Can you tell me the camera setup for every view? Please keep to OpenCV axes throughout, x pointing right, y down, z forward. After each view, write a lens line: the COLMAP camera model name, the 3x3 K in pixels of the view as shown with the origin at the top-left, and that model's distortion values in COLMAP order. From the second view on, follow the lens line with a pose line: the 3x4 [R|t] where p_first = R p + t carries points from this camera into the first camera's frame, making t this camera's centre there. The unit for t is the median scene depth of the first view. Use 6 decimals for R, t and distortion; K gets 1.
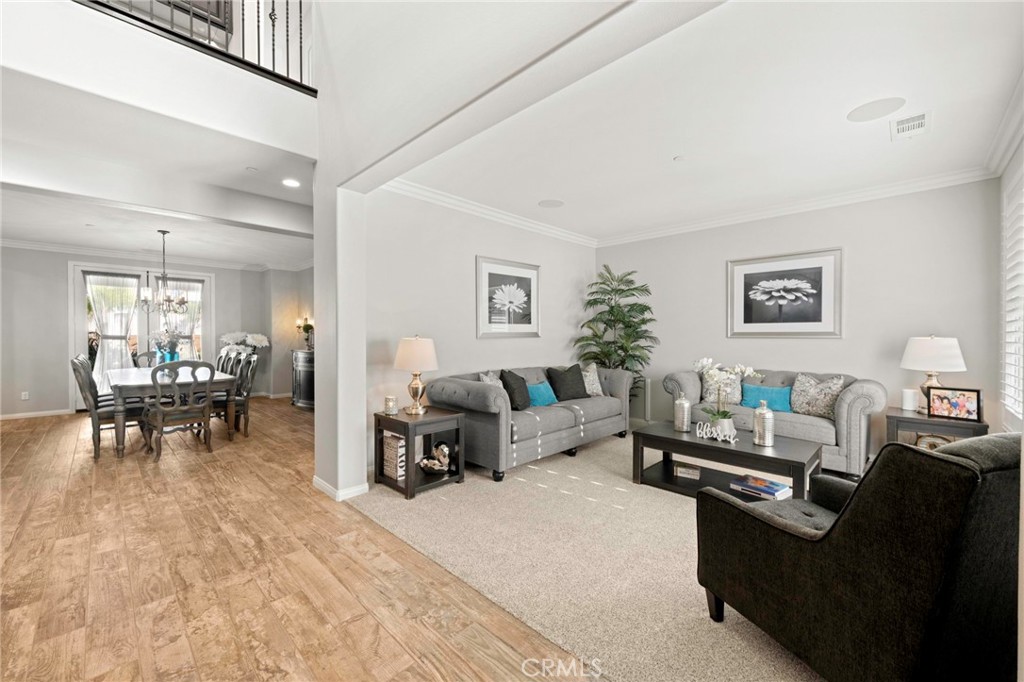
lens RADIAL K [[404.8, 0, 512.1], [0, 404.8, 339.0], [0, 0, 1]] dist [-0.000560, -0.000021]
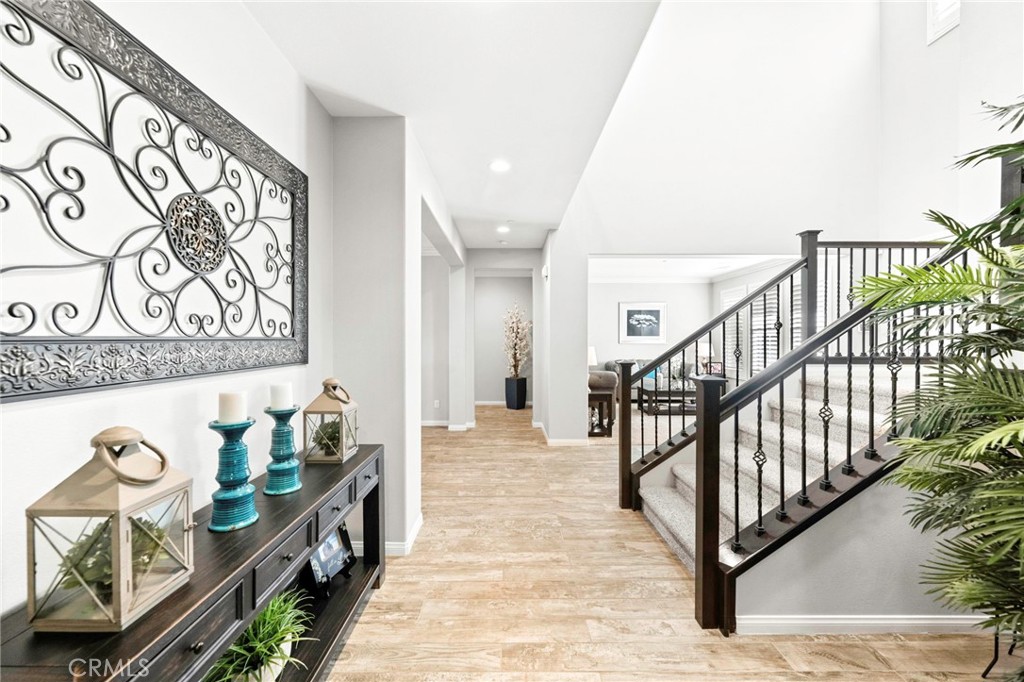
lens RADIAL K [[404.8, 0, 510.8], [0, 404.8, 343.0], [0, 0, 1]] dist [-0.000560, -0.000021]
pose [[0.713264, -0.003348, 0.700887, -1.209497], [0.006808, 0.999975, -0.002152, -0.007156], [-0.700862, 0.006306, 0.713269, 0.041361]]
